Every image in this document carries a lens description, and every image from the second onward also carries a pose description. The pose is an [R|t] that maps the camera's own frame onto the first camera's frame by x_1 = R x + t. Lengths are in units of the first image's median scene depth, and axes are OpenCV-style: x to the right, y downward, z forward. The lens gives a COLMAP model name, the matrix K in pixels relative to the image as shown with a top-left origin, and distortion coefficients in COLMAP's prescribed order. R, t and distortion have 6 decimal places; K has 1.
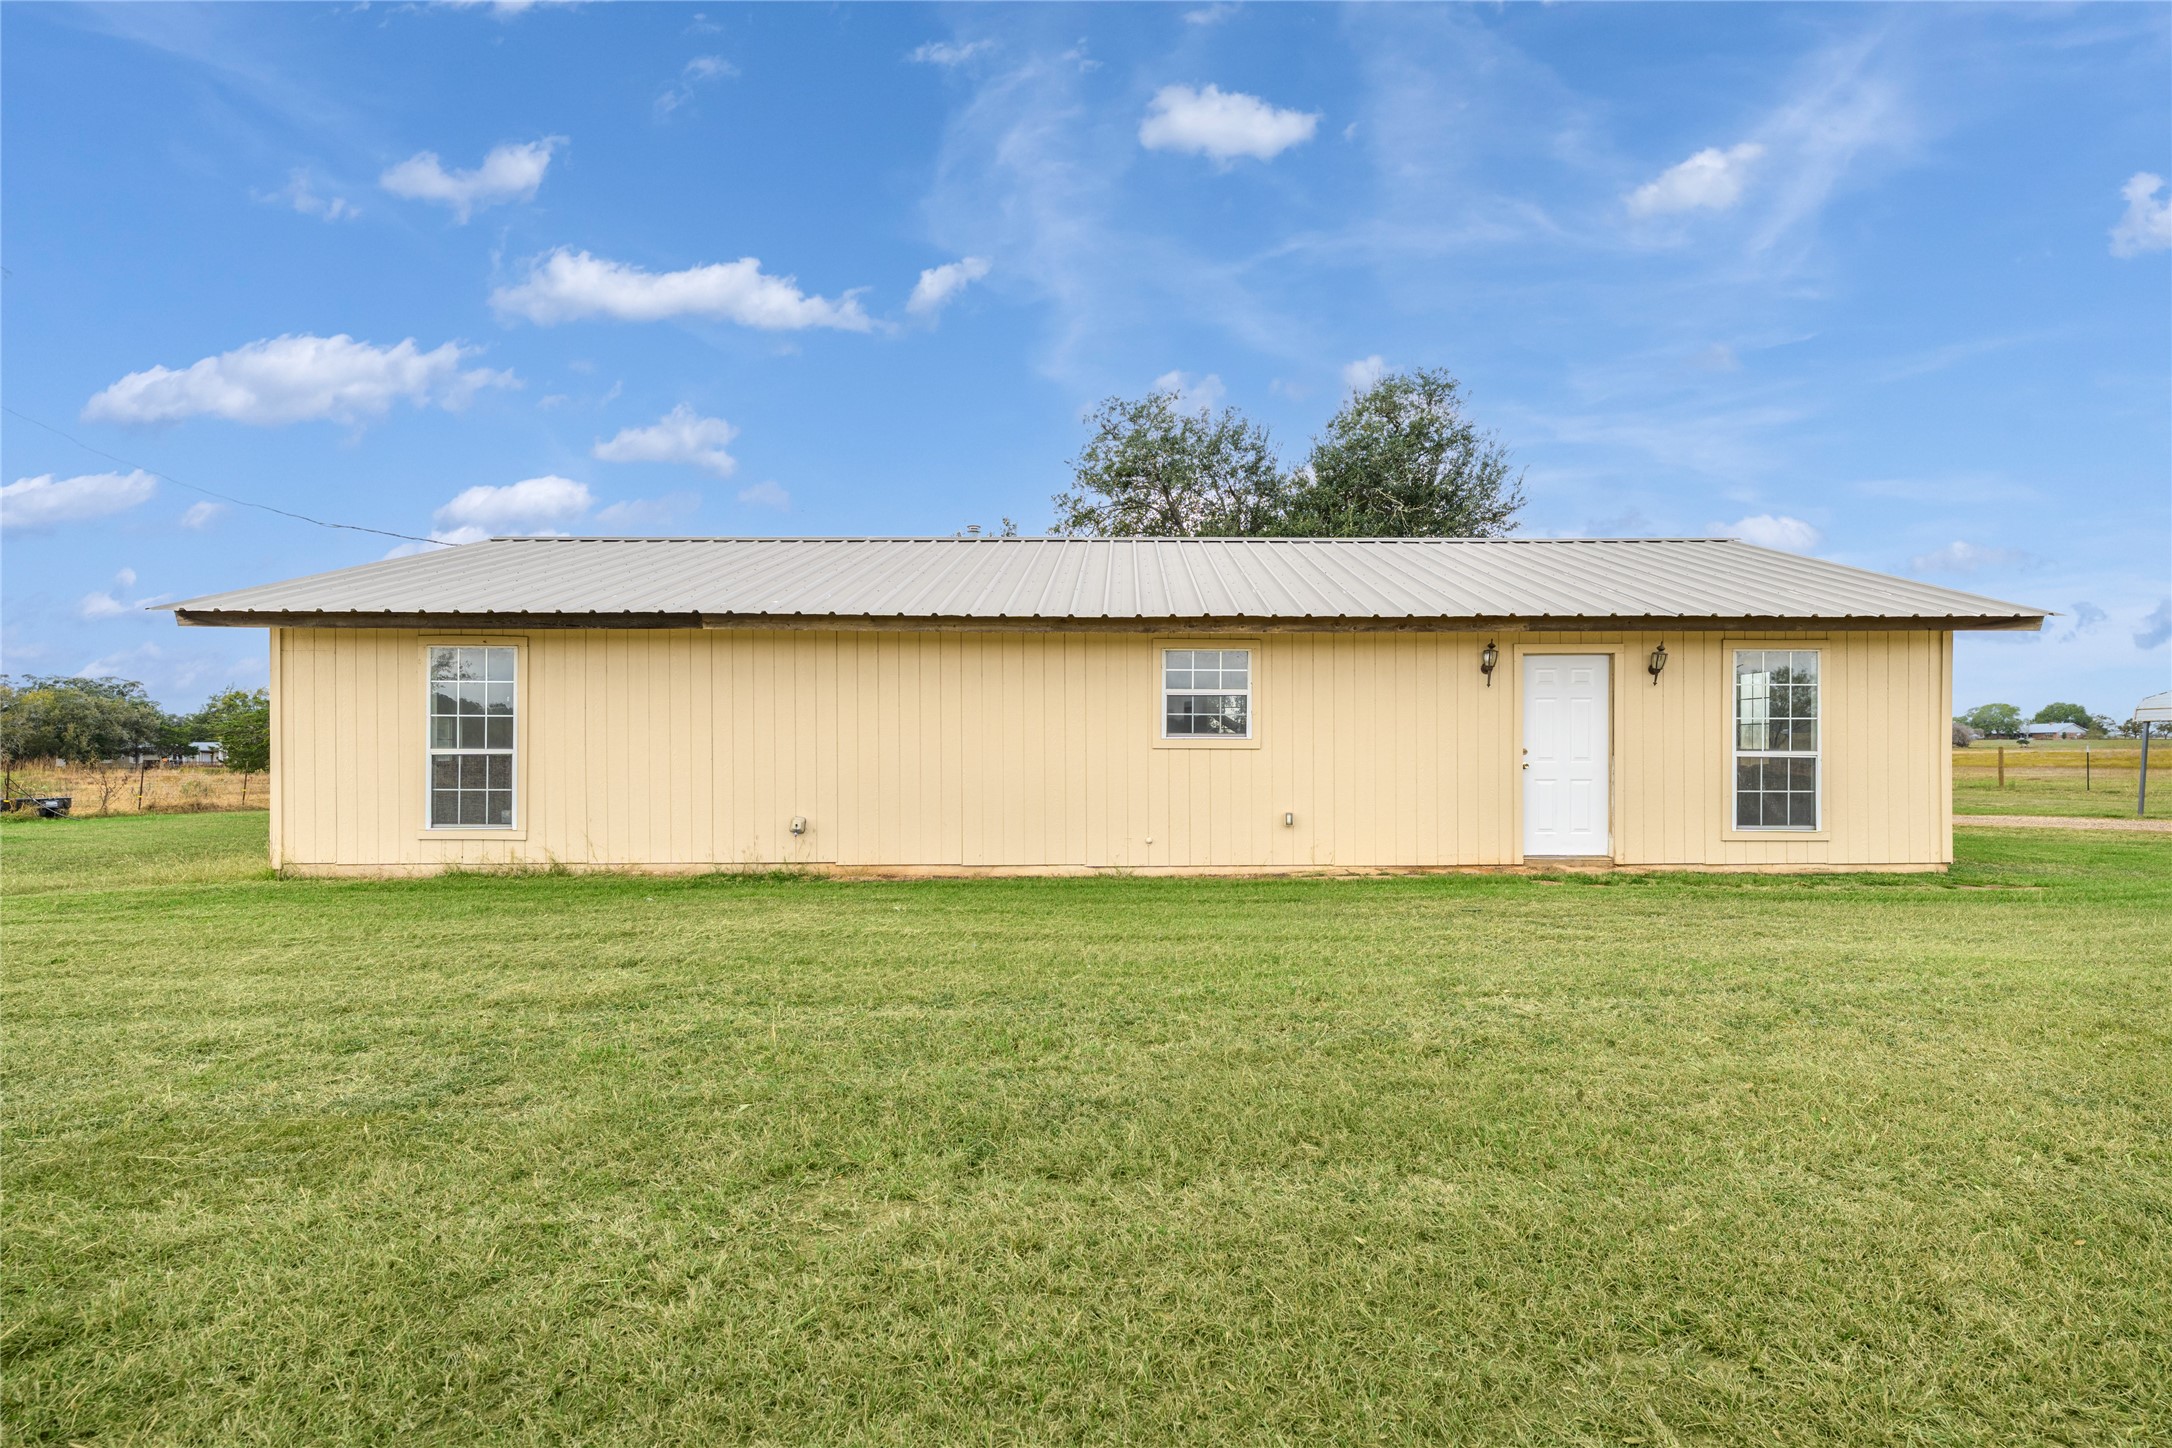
lens RADIAL K [[1021.3, 0, 1086.6], [0, 1021.3, 752.3], [0, 0, 1]] dist [-0.000402, -0.000060]
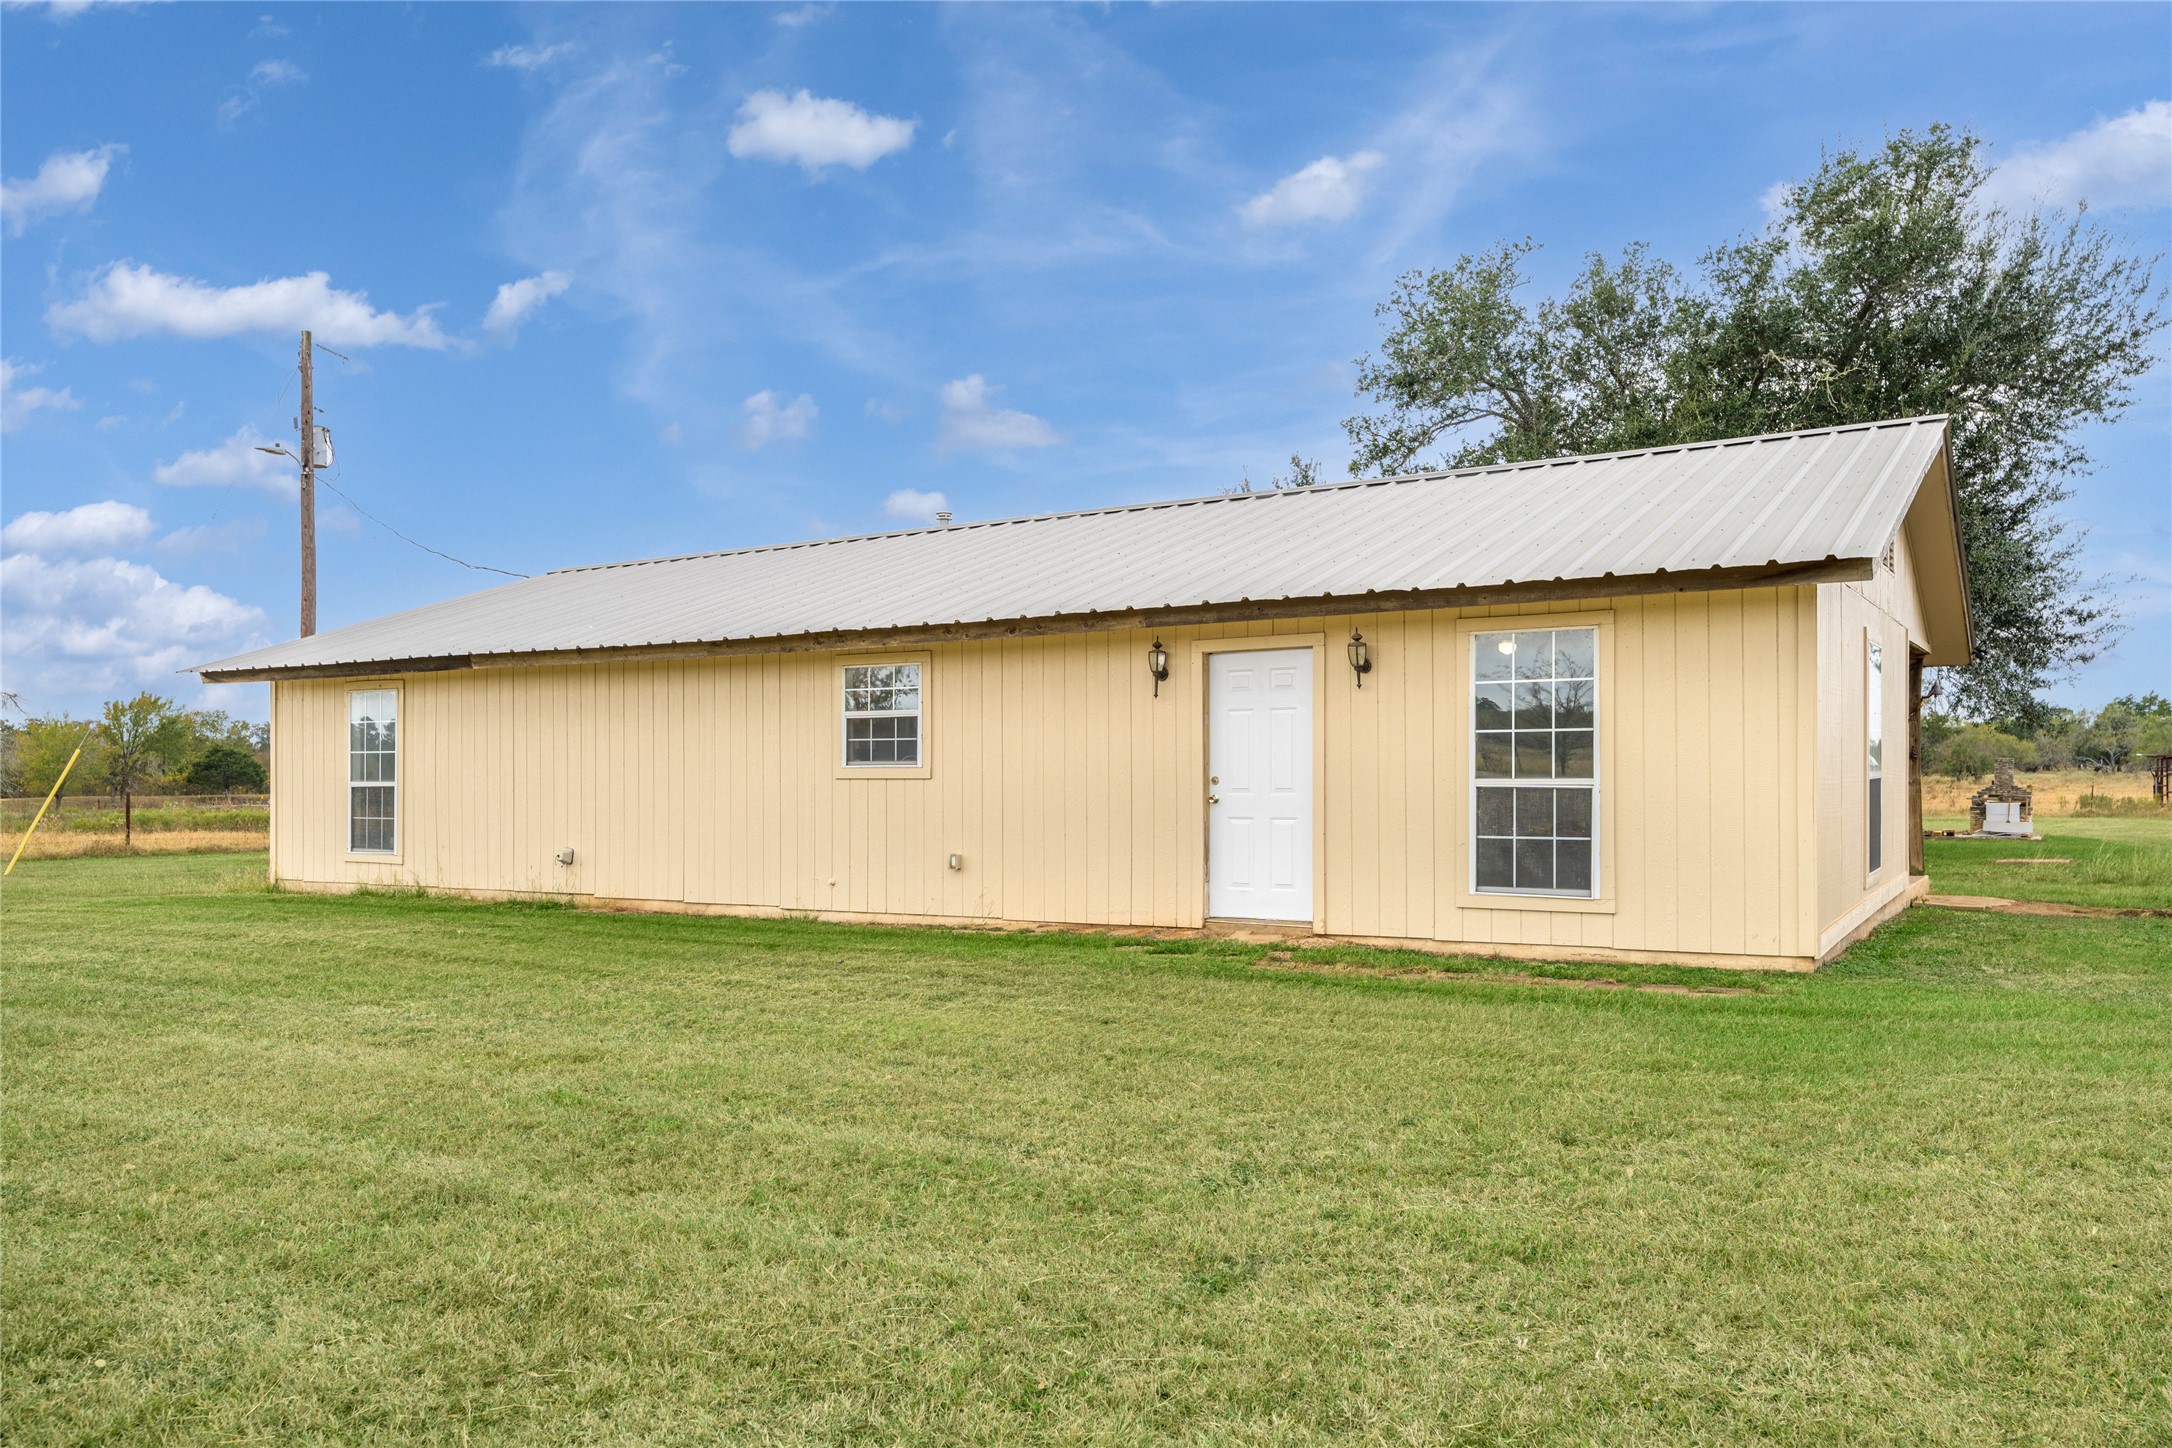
lens RADIAL K [[1616.3, 0, 1086.7], [0, 1616.3, 785.9], [0, 0, 1]] dist [-0.002246, -0.000874]
pose [[0.837733, -0.002135, -0.546076, 1.020280], [-0.001040, 0.999984, -0.005505, 0.010087], [0.546079, 0.005180, 0.837718, -0.062080]]
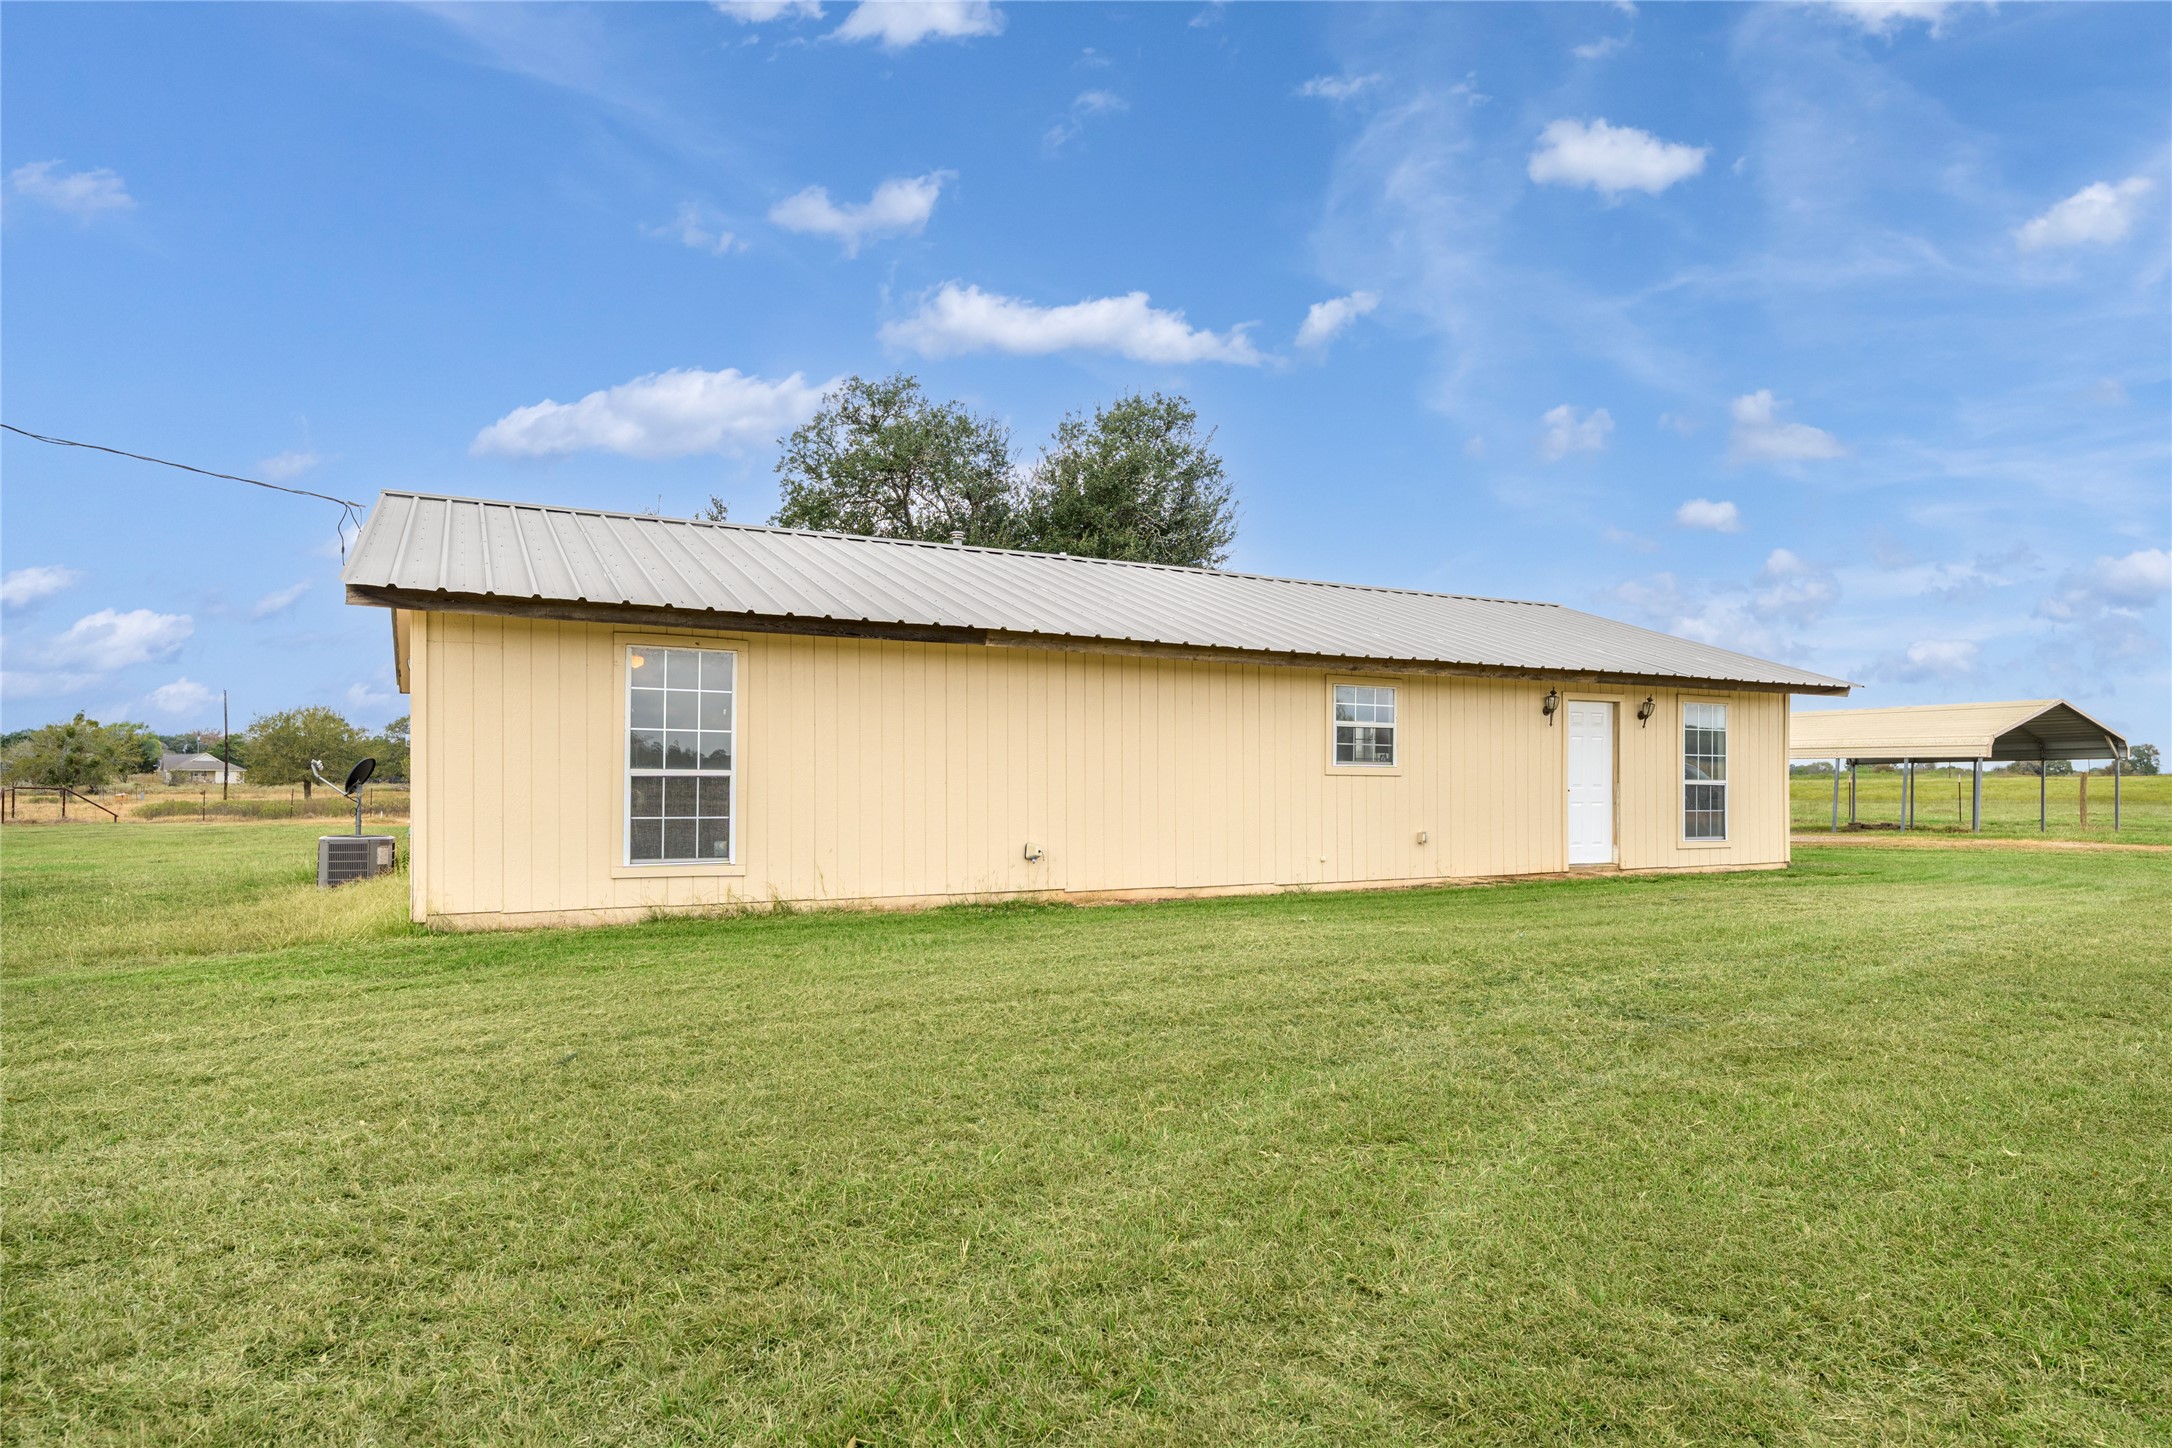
lens RADIAL K [[1200.0, 0, 1084.1], [0, 1200.0, 780.8], [0, 0, 1]] dist [0.003520, 0.000859]
pose [[0.898287, 0.004898, 0.439382, -0.731581], [-0.004355, 0.999988, -0.002244, 0.006807], [-0.439387, 0.000102, 0.898298, -0.040336]]
